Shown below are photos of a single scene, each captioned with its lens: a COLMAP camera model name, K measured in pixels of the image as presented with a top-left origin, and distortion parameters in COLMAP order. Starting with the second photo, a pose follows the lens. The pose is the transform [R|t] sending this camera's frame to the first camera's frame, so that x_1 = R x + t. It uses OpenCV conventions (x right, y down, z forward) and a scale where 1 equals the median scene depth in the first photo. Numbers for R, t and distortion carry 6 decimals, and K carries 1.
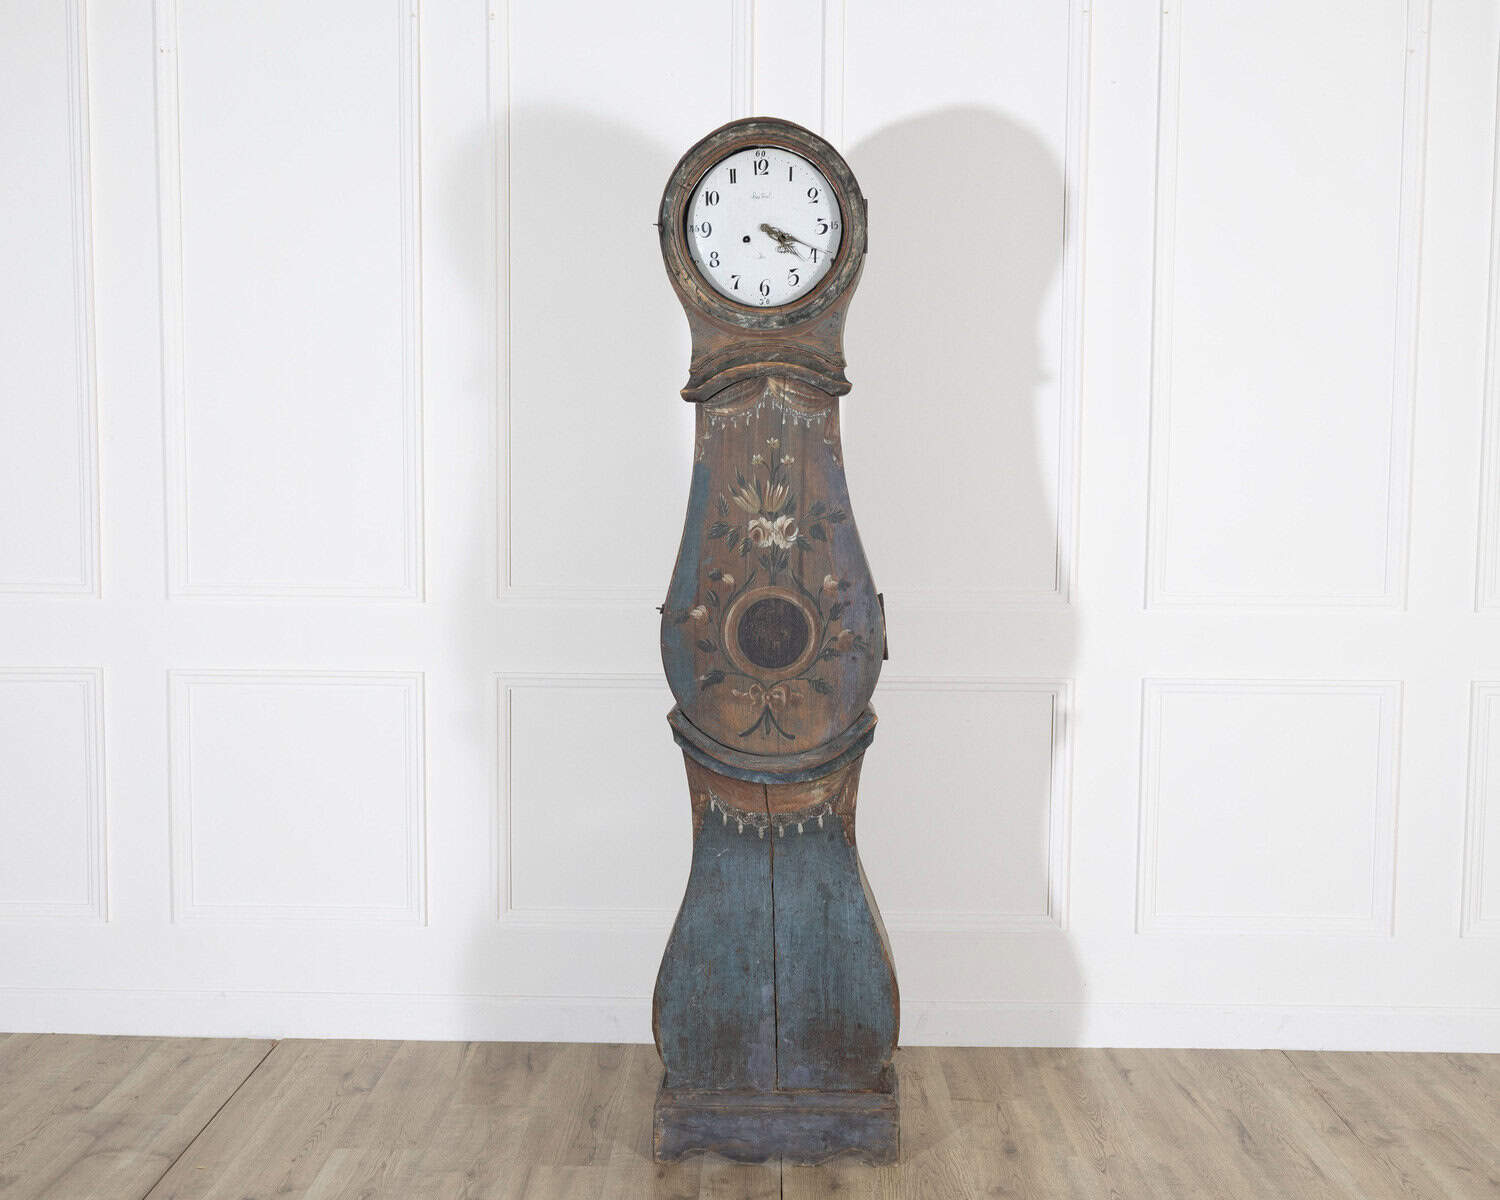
lens RADIAL K [[1675.5, 0, 750.0], [0, 1675.5, 600.0], [0, 0, 1]] dist [-0.018262, -0.035668]
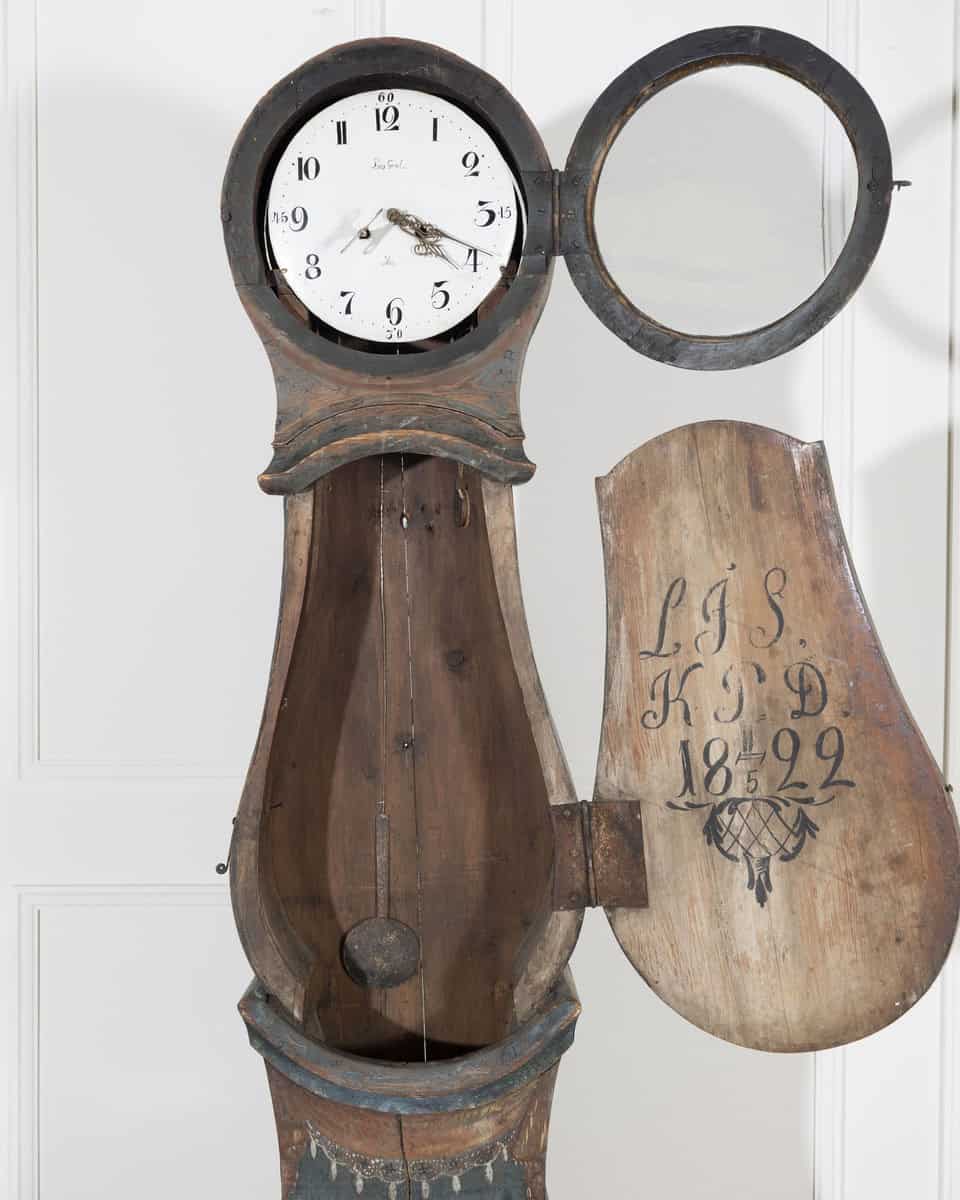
lens RADIAL K [[1688.9, 0, 480.0], [0, 1688.9, 600.0], [0, 0, 1]] dist [-0.005082, 0.005089]
pose [[0.999266, -0.004106, 0.038092, 0.016008], [0.006212, 0.998448, -0.055344, -0.043703], [-0.037806, 0.055540, 0.997740, 0.371371]]
